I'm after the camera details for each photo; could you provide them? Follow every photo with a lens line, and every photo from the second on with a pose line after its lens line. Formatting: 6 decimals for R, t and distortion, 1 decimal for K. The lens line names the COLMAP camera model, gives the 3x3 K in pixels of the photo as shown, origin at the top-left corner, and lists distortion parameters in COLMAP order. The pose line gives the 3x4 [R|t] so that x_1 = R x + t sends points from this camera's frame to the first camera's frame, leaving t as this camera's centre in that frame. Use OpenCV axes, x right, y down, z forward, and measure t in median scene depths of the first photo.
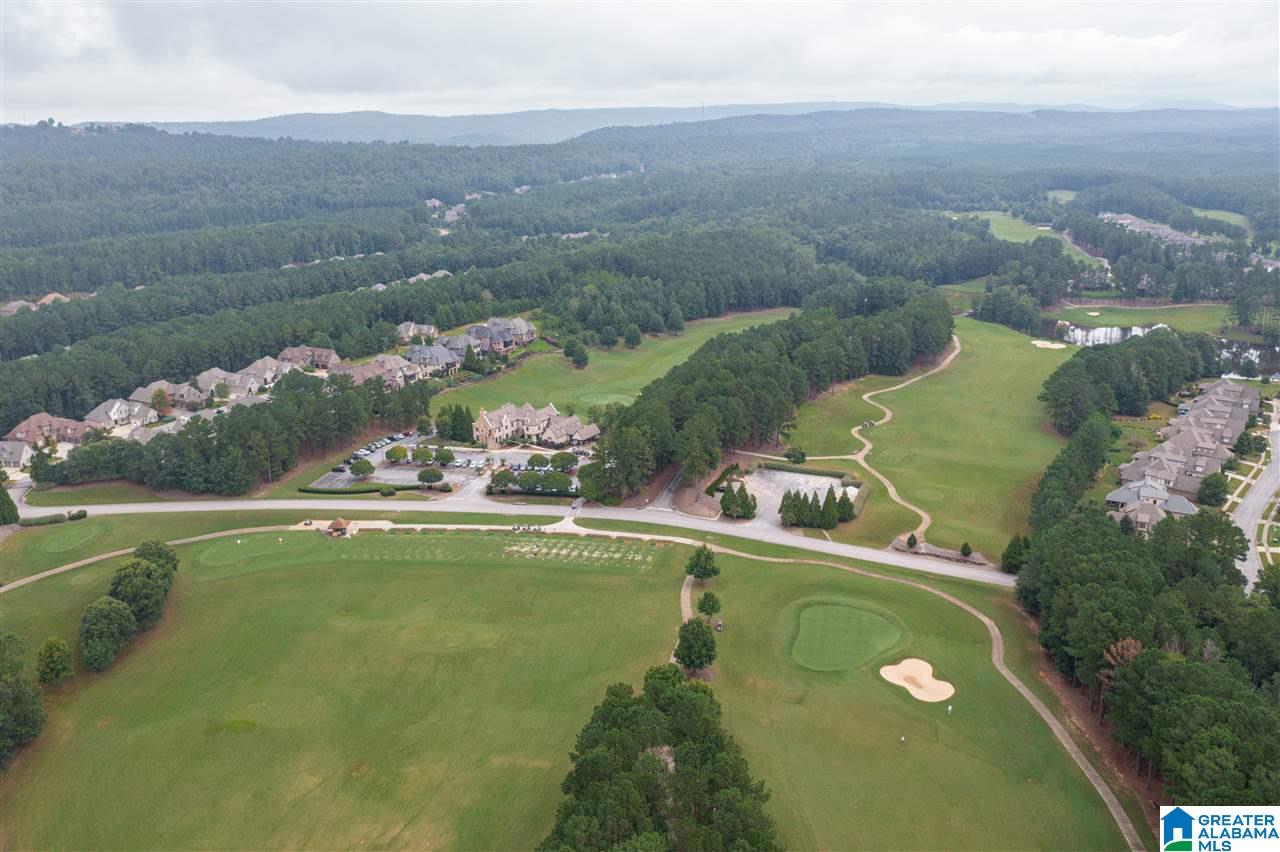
lens RADIAL K [[1004.6, 0, 636.7], [0, 1004.6, 428.6], [0, 0, 1]] dist [-0.005680, -0.006079]
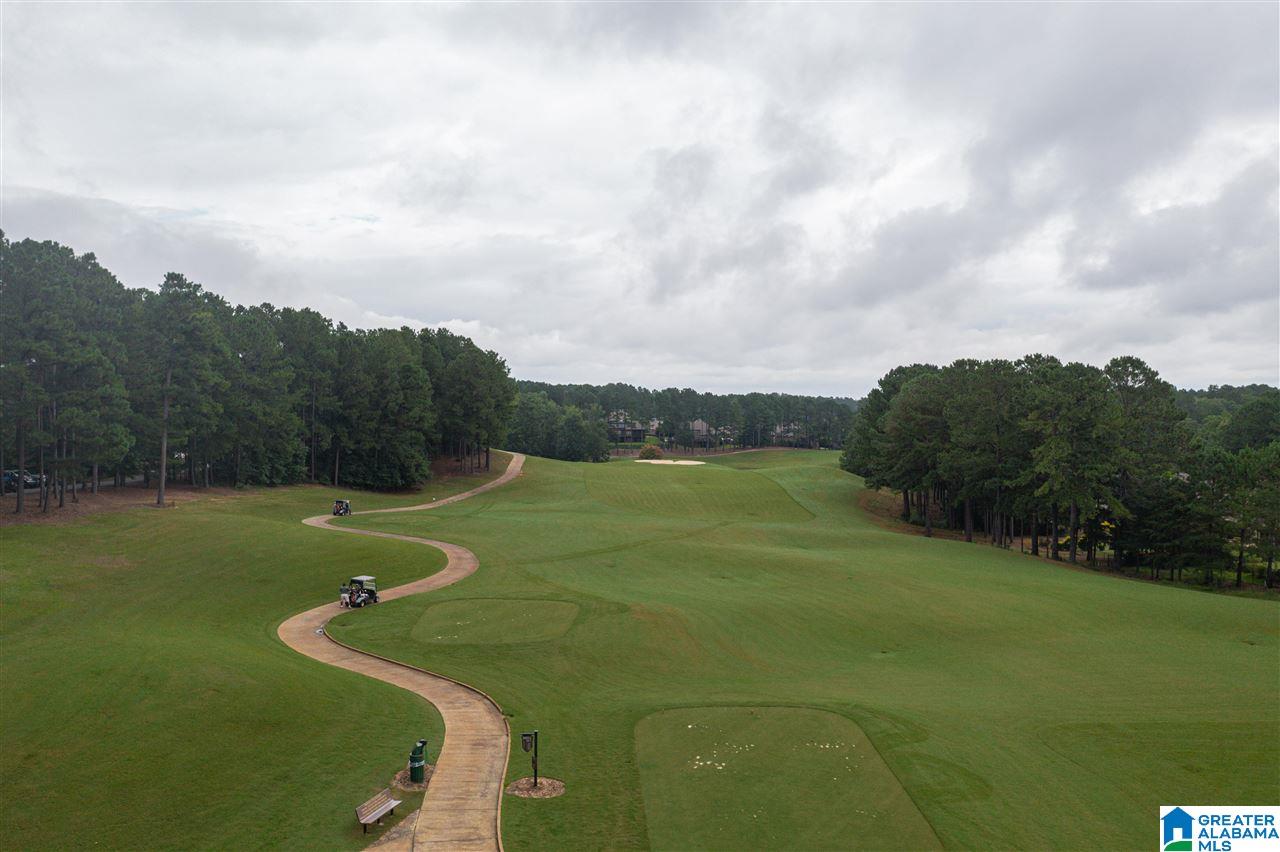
lens RADIAL K [[1004.6, 0, 633.4], [0, 1004.6, 426.8], [0, 0, 1]] dist [-0.005680, -0.006079]
pose [[0.830464, 0.012373, 0.556936, 0.154697], [0.145976, 0.959985, -0.238996, 0.013172], [-0.537607, 0.279776, 0.795427, 0.746348]]
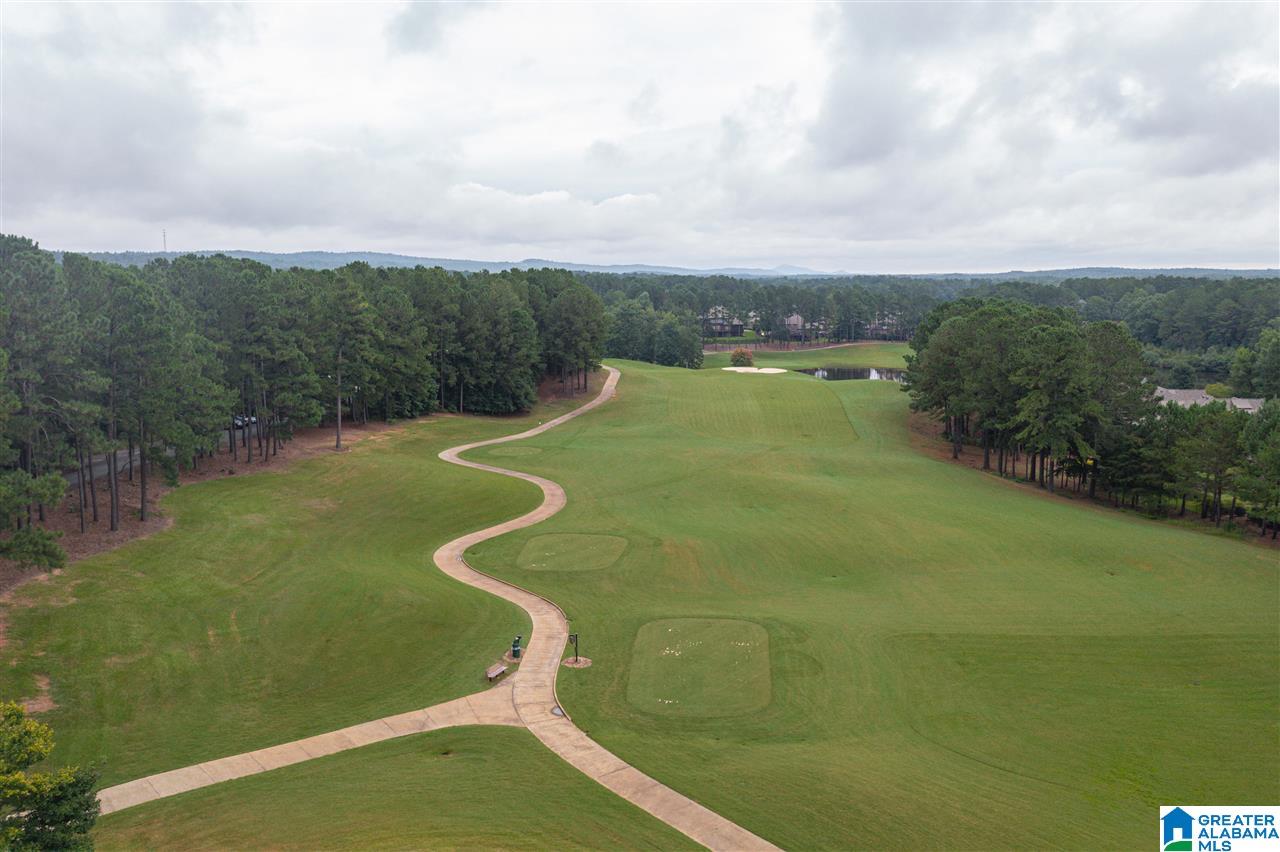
lens RADIAL K [[1004.6, 0, 640.1], [0, 1004.6, 428.3], [0, 0, 1]] dist [-0.005680, -0.006079]
pose [[0.884816, -0.053086, 0.462906, 0.134087], [0.126362, 0.983595, -0.128735, 0.006839], [-0.448478, 0.172400, 0.877009, 0.682070]]
